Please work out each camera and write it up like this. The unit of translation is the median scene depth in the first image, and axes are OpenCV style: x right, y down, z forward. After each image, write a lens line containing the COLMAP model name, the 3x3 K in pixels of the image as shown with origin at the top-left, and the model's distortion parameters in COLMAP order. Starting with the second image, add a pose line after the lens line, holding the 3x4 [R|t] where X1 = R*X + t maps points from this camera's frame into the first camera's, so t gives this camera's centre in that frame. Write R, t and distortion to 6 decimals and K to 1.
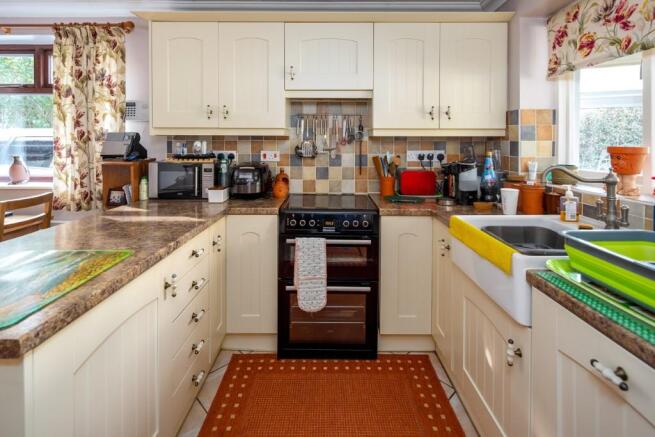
lens RADIAL K [[324.2, 0, 327.0], [0, 324.2, 144.1], [0, 0, 1]] dist [0.003749, 0.000537]
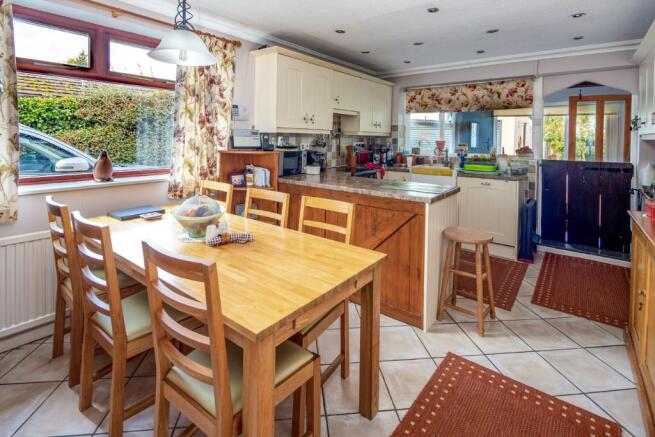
lens RADIAL K [[324.2, 0, 327.0], [0, 324.2, 144.1], [0, 0, 1]] dist [0.003749, 0.000537]
pose [[0.612475, -0.008169, 0.790448, -1.543946], [-0.012571, 0.999719, 0.020073, -0.007664], [-0.790390, -0.022230, 0.612201, -0.058251]]
